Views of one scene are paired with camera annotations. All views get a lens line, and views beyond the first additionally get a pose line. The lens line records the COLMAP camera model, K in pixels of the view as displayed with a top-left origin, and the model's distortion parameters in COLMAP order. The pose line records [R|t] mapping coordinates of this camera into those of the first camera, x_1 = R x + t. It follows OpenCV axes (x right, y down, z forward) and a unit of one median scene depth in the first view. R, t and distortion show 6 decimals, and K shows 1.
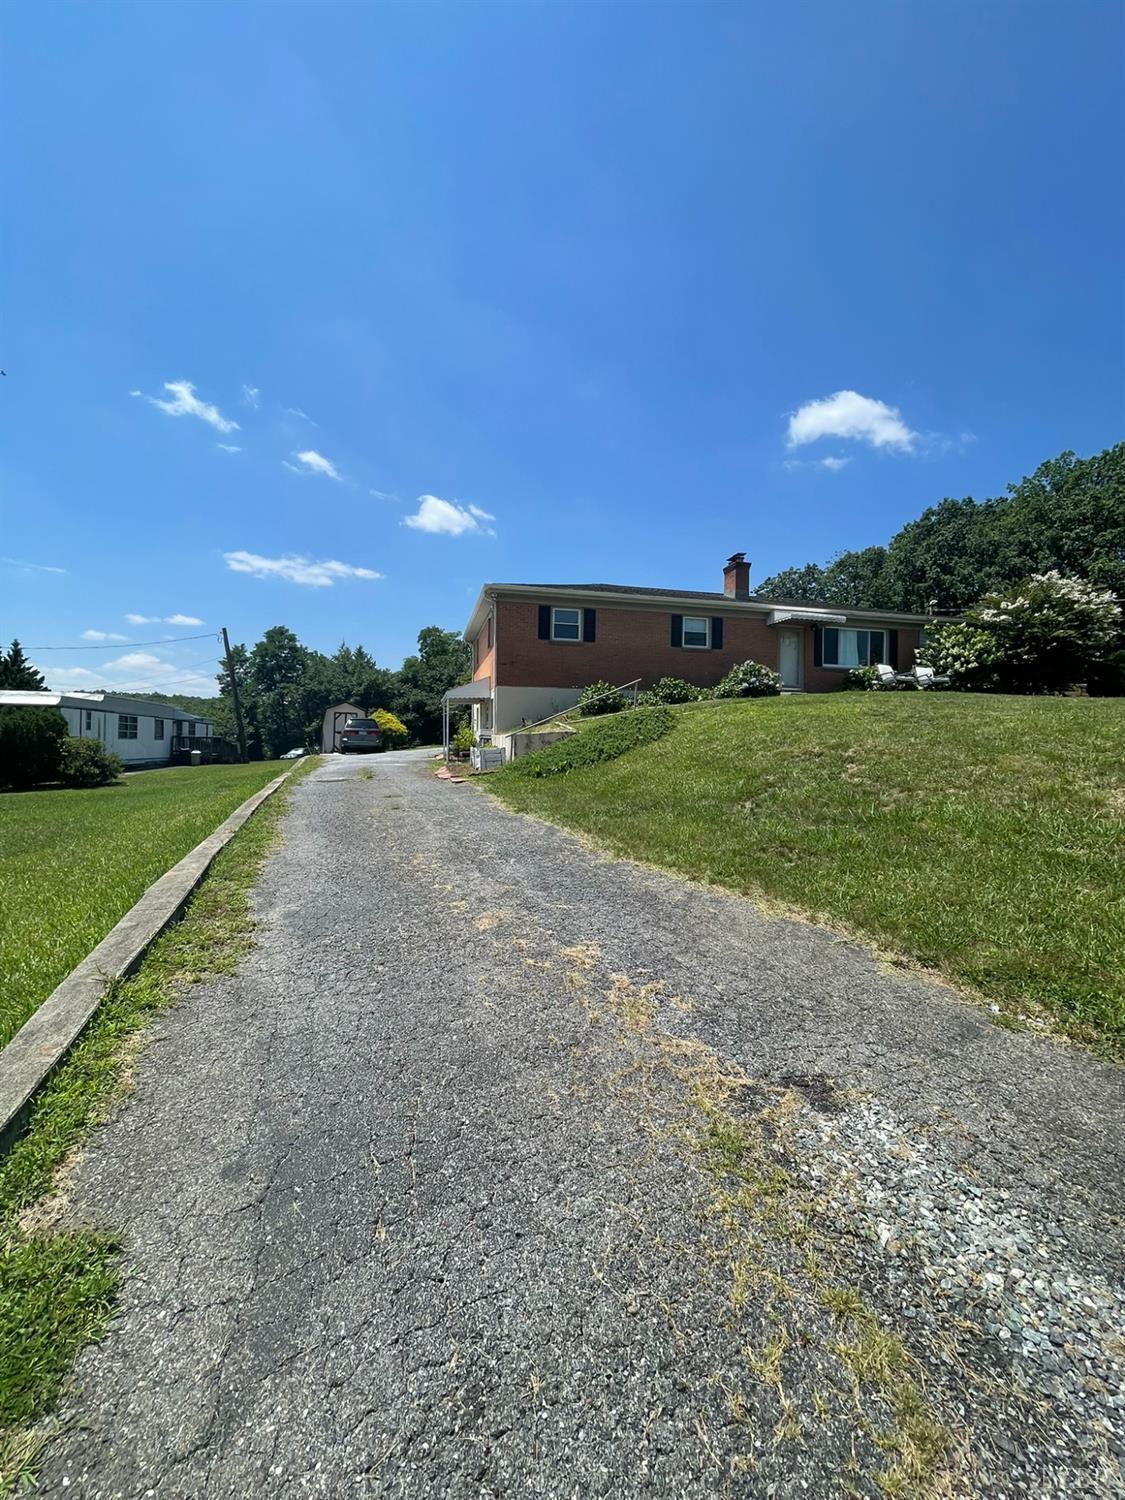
lens RADIAL K [[624.8, 0, 580.6], [0, 624.8, 748.3], [0, 0, 1]] dist [0.000198, 0.000076]
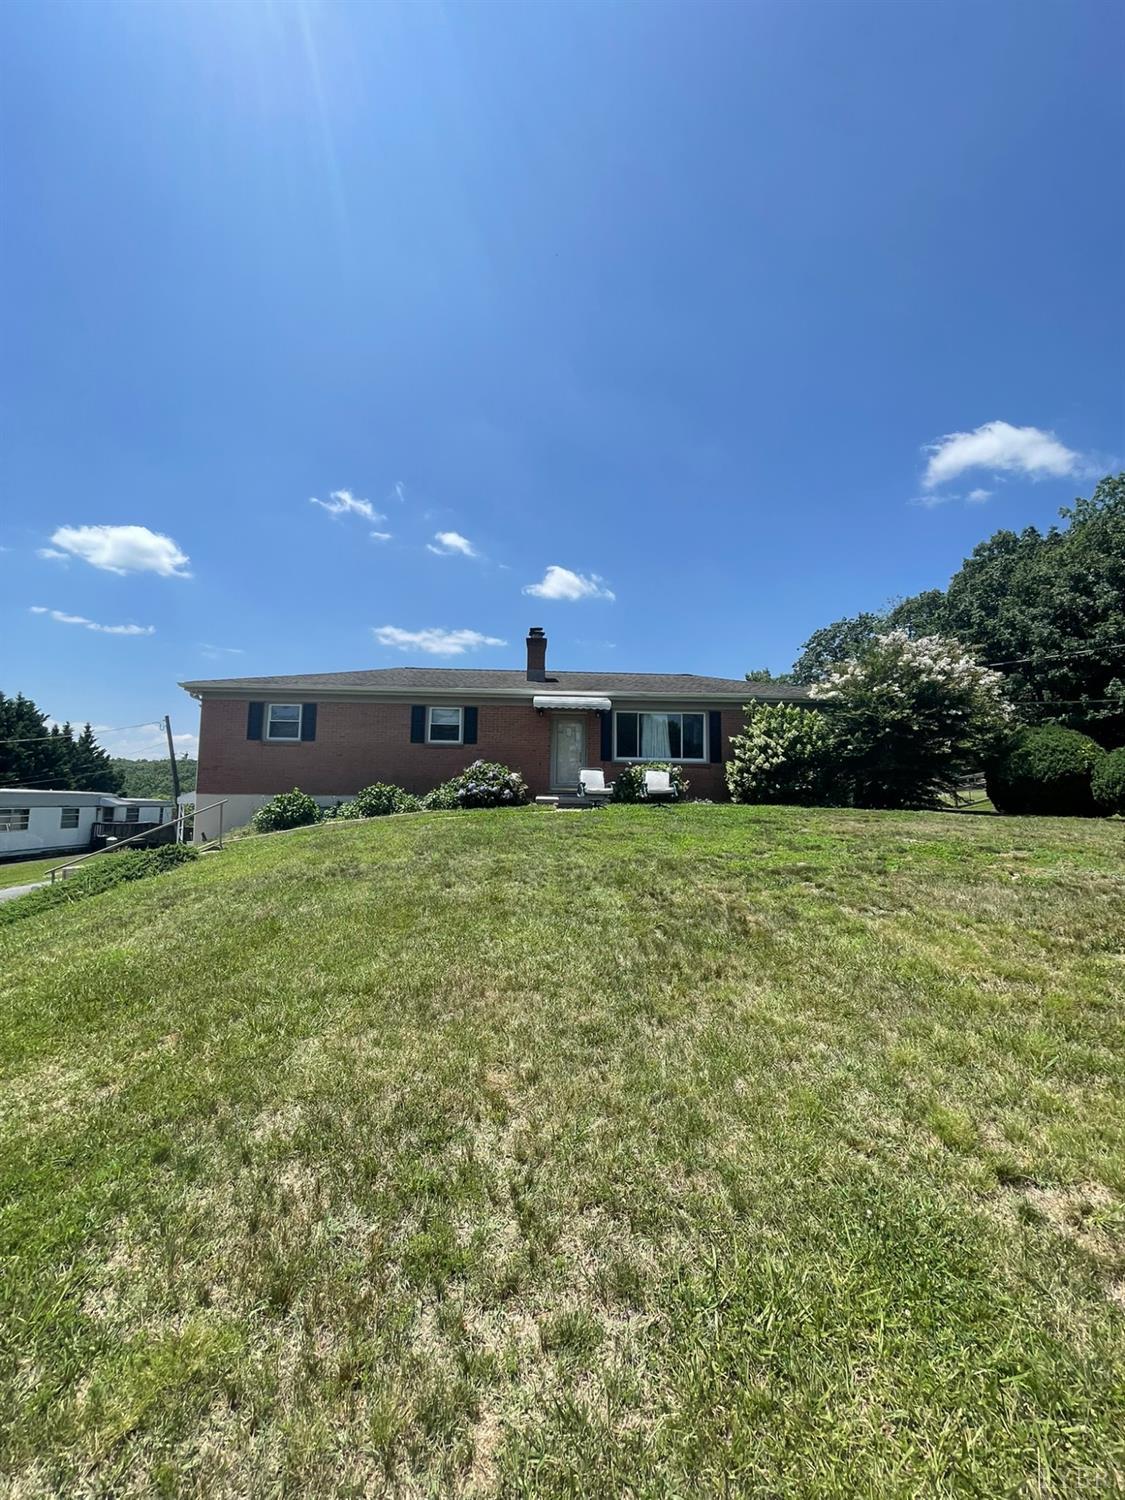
lens RADIAL K [[624.8, 0, 580.6], [0, 624.8, 748.3], [0, 0, 1]] dist [0.000198, 0.000076]
pose [[0.978521, -0.017611, -0.205395, 0.290470], [-0.000371, 0.996192, -0.087182, -0.043157], [0.206148, 0.085385, 0.974788, 0.115650]]
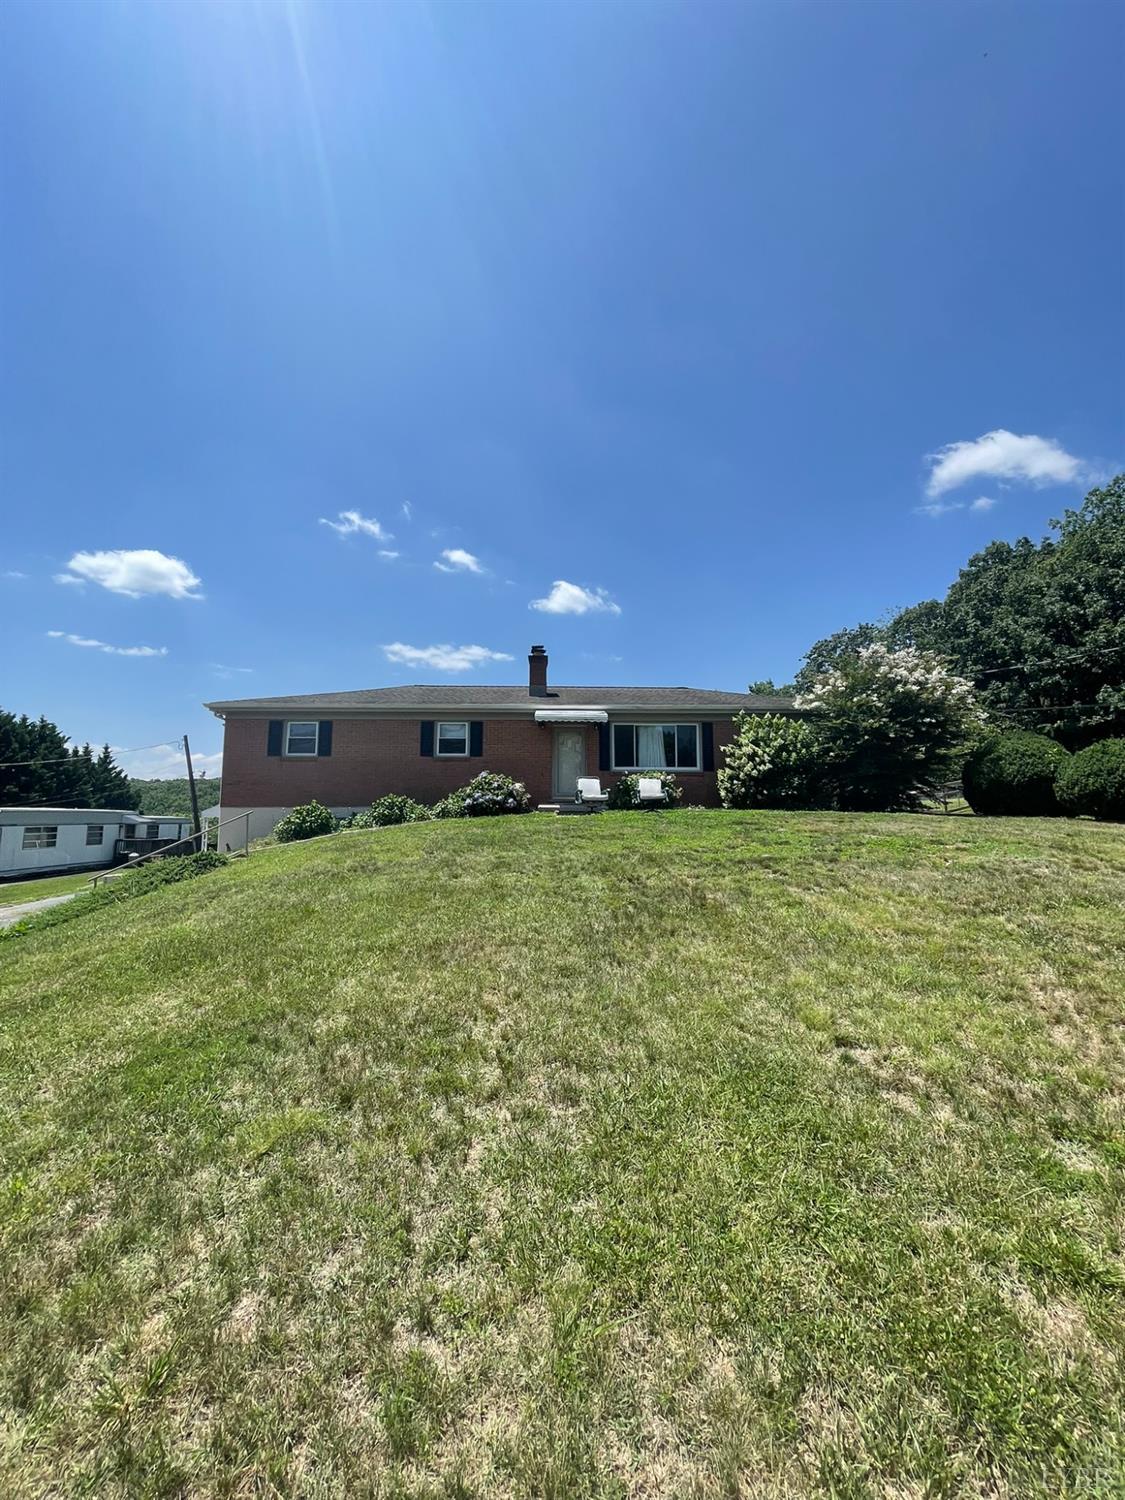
lens RADIAL K [[627.1, 0, 580.6], [0, 627.1, 744.6], [0, 0, 1]] dist [-0.002342, -0.000250]
pose [[0.975206, -0.037879, -0.218032, 0.302946], [0.012911, 0.993302, -0.114821, -0.038567], [0.220921, 0.109159, 0.969164, 0.089575]]
